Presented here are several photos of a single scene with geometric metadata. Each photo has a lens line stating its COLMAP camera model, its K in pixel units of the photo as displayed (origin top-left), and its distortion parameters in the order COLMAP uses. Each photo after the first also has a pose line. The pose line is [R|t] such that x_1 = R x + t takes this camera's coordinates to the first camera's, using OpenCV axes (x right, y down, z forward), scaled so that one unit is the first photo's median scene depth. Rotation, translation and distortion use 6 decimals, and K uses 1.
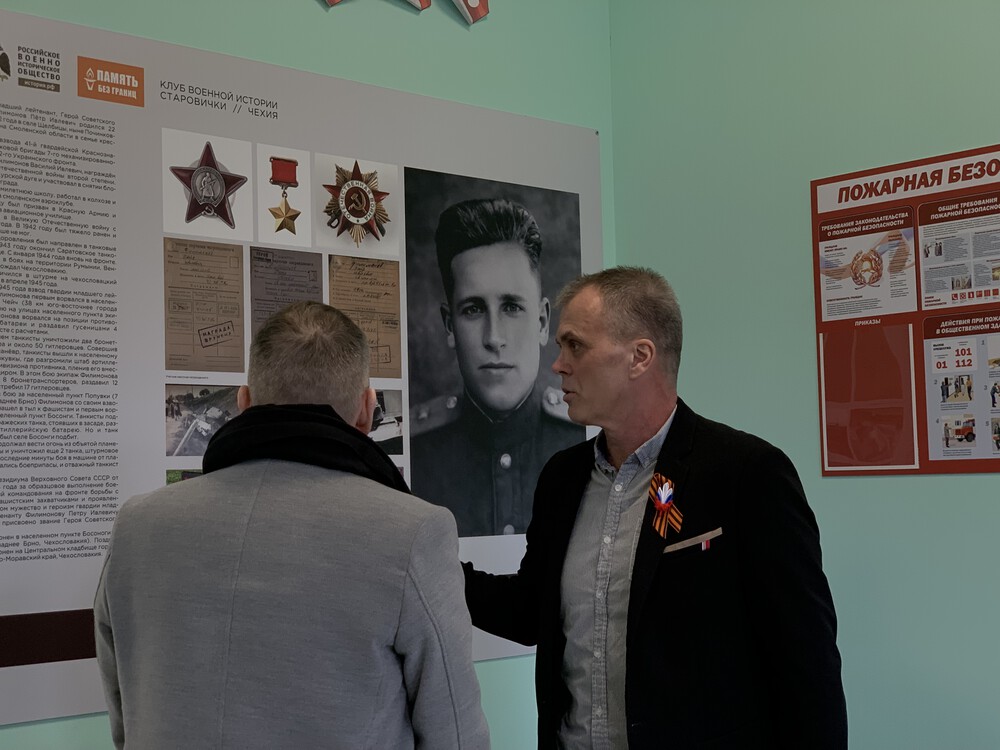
lens RADIAL K [[1513.3, 0, 499.2], [0, 1513.3, 378.1], [0, 0, 1]] dist [0.103420, 0.000000]
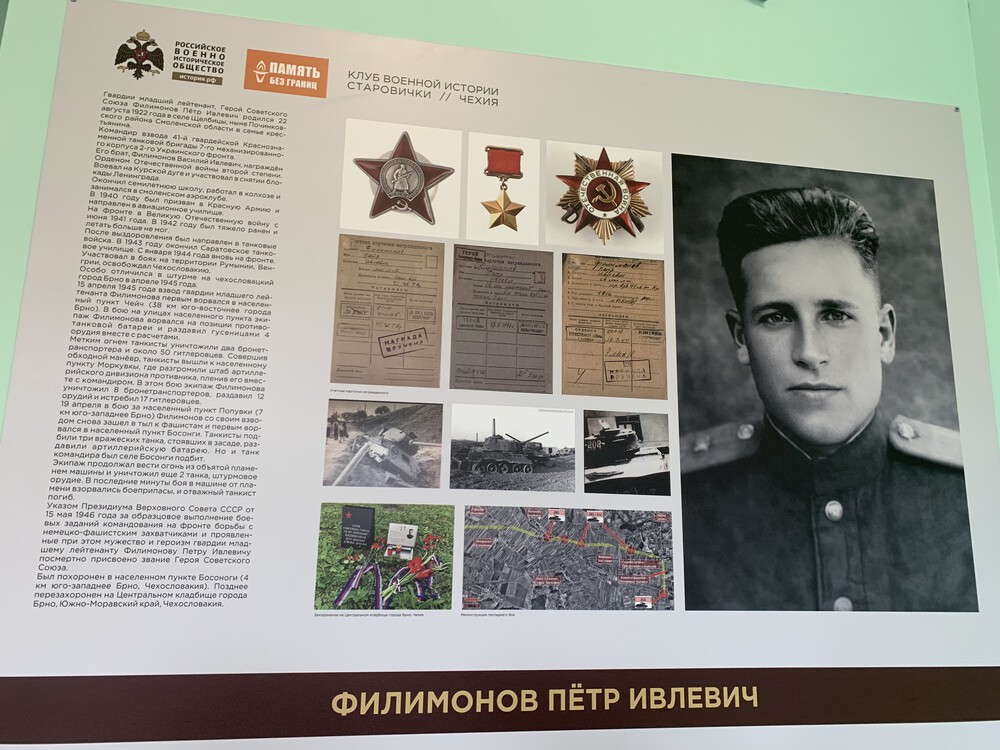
lens RADIAL K [[757.3, 0, 501.7], [0, 757.3, 368.4], [0, 0, 1]] dist [0.042344, -0.035604]
pose [[0.845162, -0.069106, -0.530025, 0.084051], [-0.002764, 0.991029, -0.133621, 0.041848], [0.534504, 0.114396, 0.837388, 0.678774]]
